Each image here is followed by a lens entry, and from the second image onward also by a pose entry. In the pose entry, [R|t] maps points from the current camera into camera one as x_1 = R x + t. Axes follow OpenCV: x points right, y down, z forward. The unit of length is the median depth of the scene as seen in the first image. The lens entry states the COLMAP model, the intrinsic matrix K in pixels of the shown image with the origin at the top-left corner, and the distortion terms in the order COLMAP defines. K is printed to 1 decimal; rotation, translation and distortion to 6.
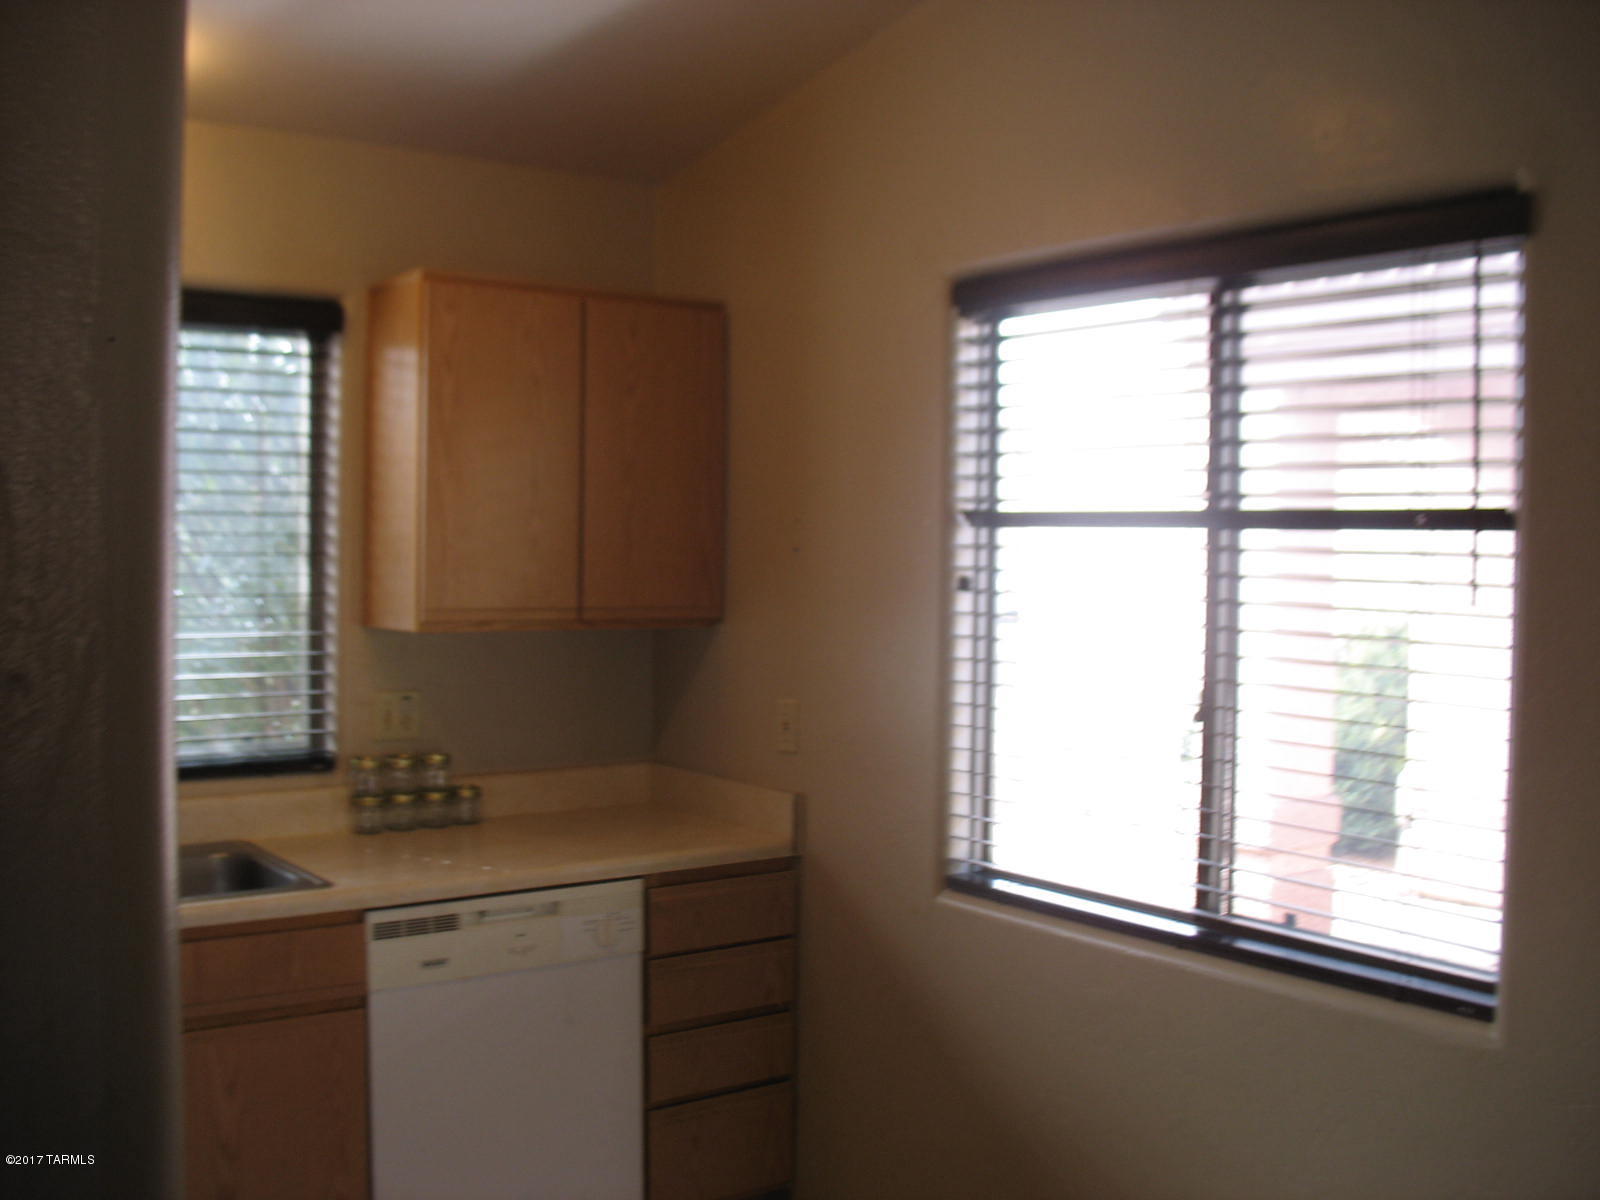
lens RADIAL K [[1673.1, 0, 791.2], [0, 1673.1, 594.3], [0, 0, 1]] dist [-0.187462, 0.212408]
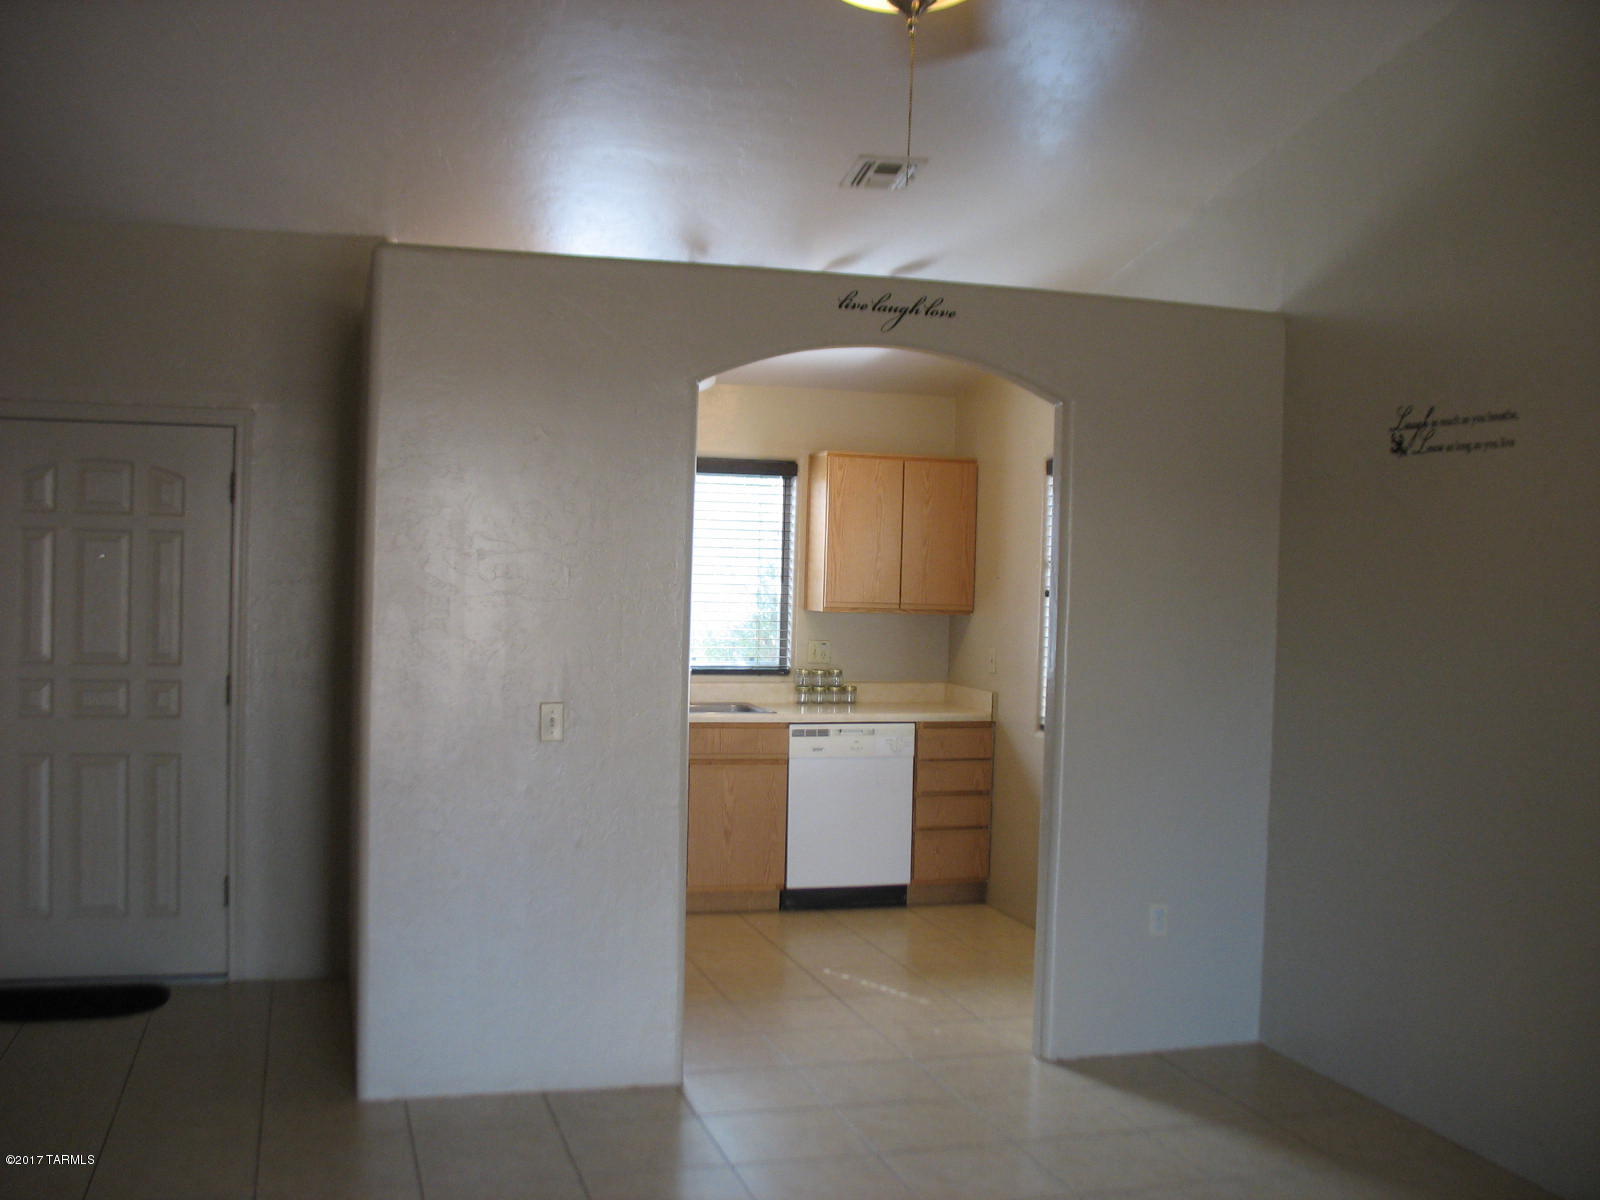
lens RADIAL K [[1673.1, 0, 791.2], [0, 1673.1, 594.3], [0, 0, 1]] dist [-0.187462, 0.212408]
pose [[0.940543, 0.019369, -0.339121, 0.479404], [-0.025903, 0.999556, -0.014753, 0.032460], [0.338685, 0.022660, 0.940627, -1.098199]]
